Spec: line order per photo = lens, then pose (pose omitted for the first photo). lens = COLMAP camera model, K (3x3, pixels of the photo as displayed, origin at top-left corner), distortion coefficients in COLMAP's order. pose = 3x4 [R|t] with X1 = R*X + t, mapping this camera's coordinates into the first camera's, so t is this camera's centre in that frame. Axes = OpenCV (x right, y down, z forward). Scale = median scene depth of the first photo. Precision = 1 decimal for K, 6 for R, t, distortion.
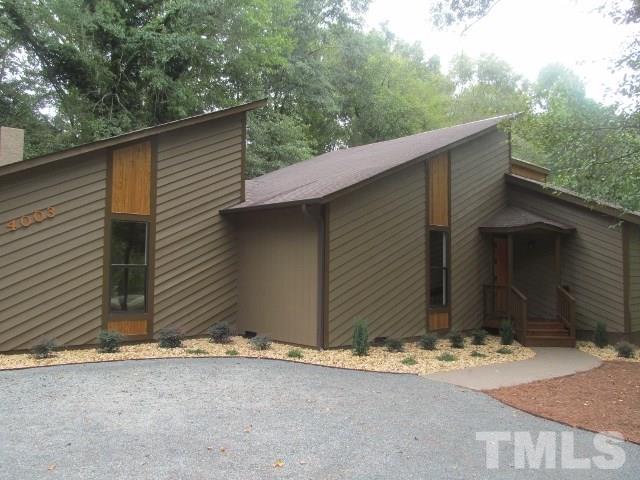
lens RADIAL K [[534.8, 0, 319.2], [0, 534.8, 236.8], [0, 0, 1]] dist [-0.050430, 0.007006]
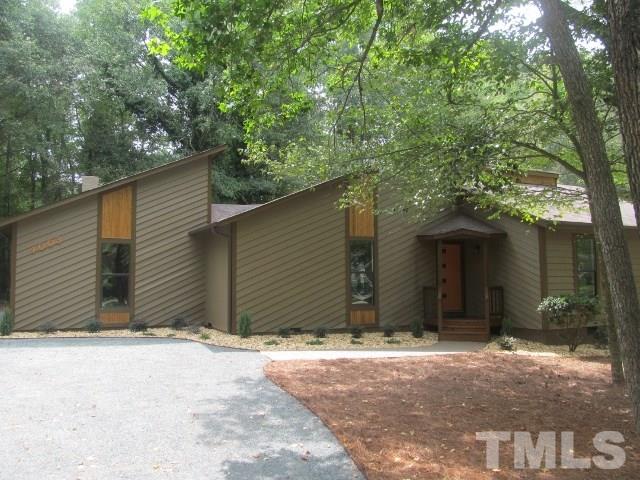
lens RADIAL K [[534.8, 0, 320.7], [0, 534.8, 241.9], [0, 0, 1]] dist [-0.050430, 0.007006]
pose [[0.948600, -0.038362, -0.314143, 0.548132], [0.035481, 0.999259, -0.014885, 0.006453], [0.314481, 0.002974, 0.949259, -0.164147]]
